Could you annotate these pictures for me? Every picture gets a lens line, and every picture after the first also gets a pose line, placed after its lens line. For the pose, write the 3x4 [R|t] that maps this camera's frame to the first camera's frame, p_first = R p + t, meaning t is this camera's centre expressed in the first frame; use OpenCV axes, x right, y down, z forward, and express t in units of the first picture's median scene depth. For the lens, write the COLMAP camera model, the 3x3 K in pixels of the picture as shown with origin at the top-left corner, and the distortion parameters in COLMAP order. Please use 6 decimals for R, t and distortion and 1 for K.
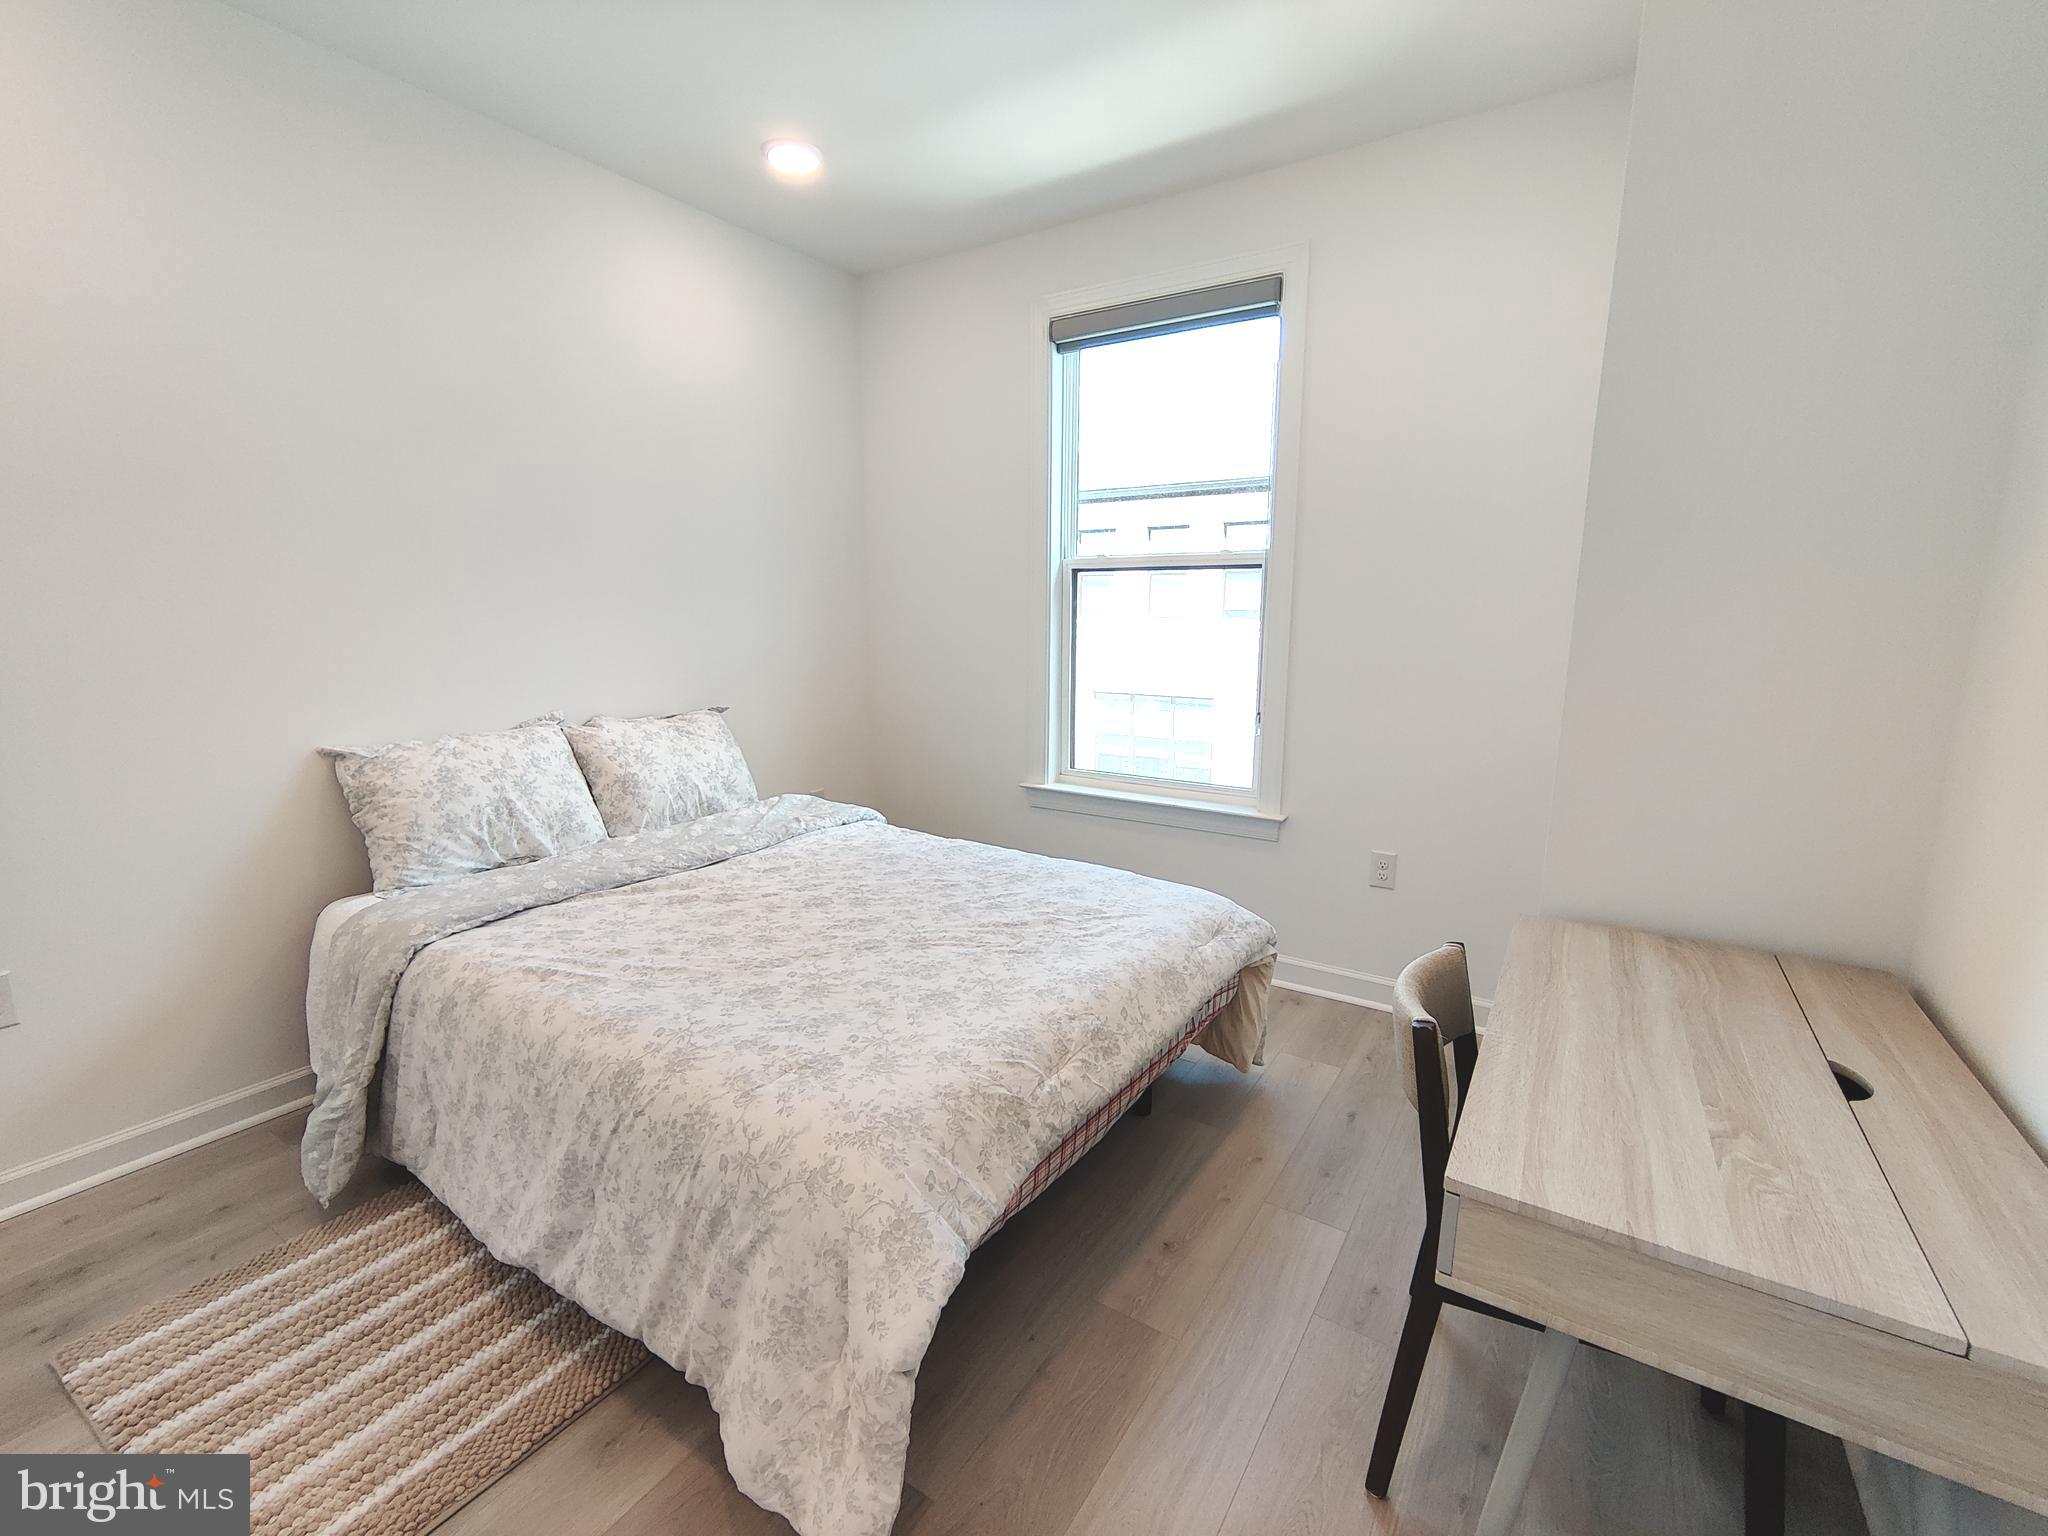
lens RADIAL K [[881.8, 0, 1032.3], [0, 881.8, 770.9], [0, 0, 1]] dist [-0.001554, -0.000621]
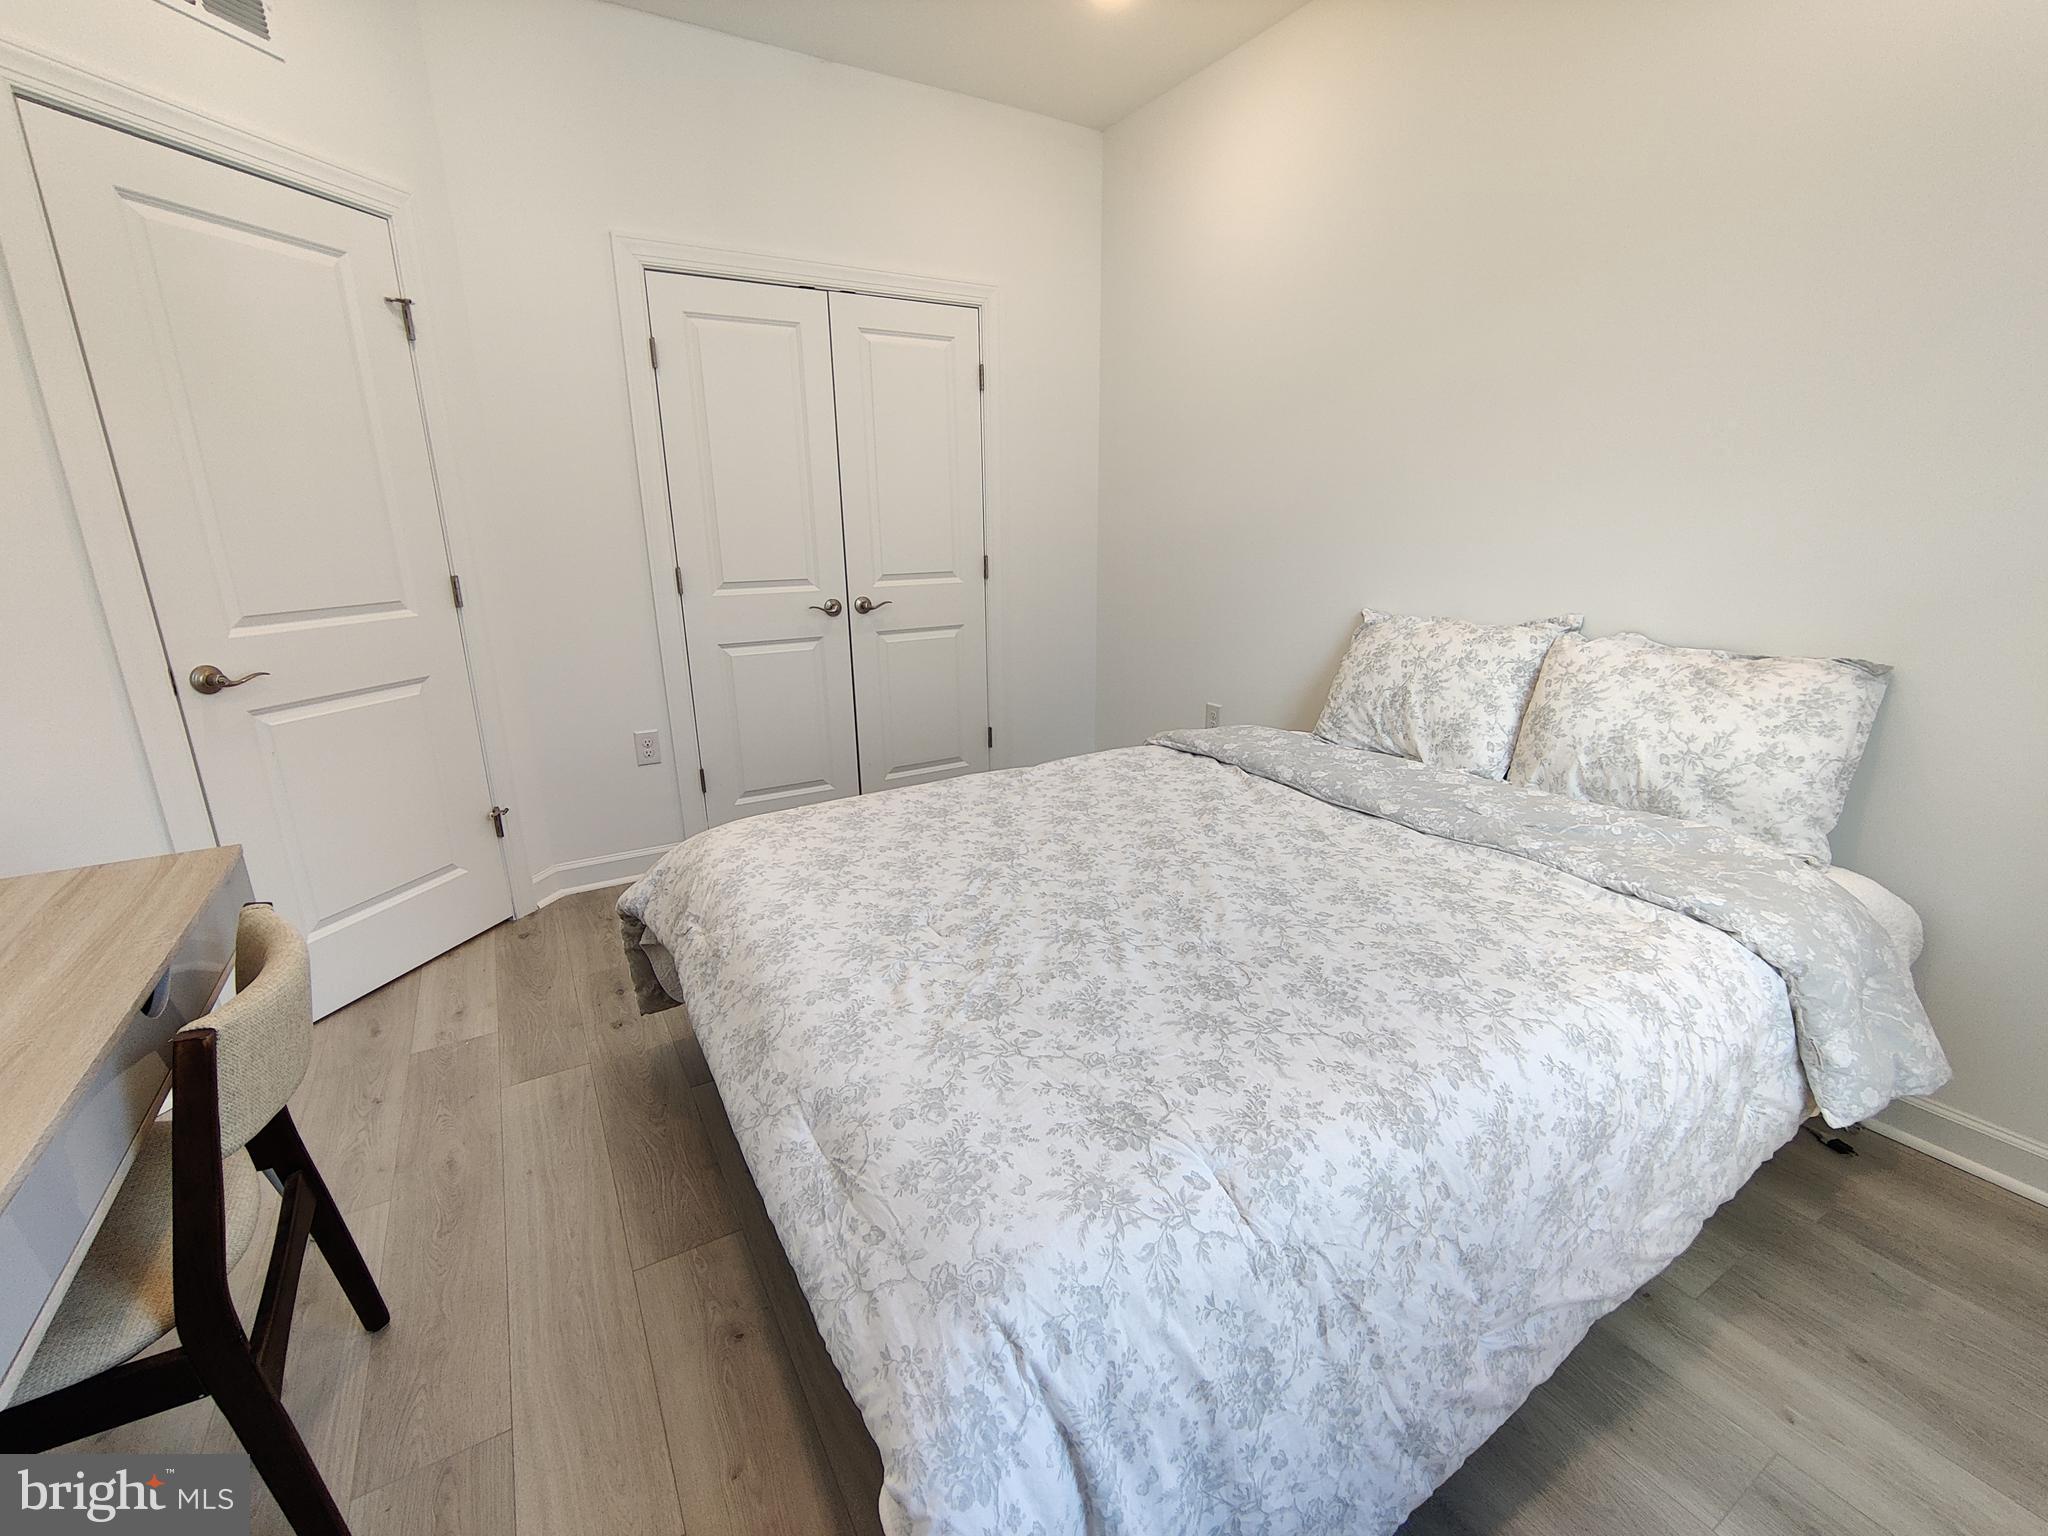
lens RADIAL K [[881.8, 0, 1022.8], [0, 881.8, 772.7], [0, 0, 1]] dist [-0.001554, -0.000621]
pose [[-0.444148, 0.245228, -0.861740, 0.438750], [-0.156549, 0.925776, 0.344137, -0.150295], [0.882170, 0.287753, -0.372792, 1.039905]]
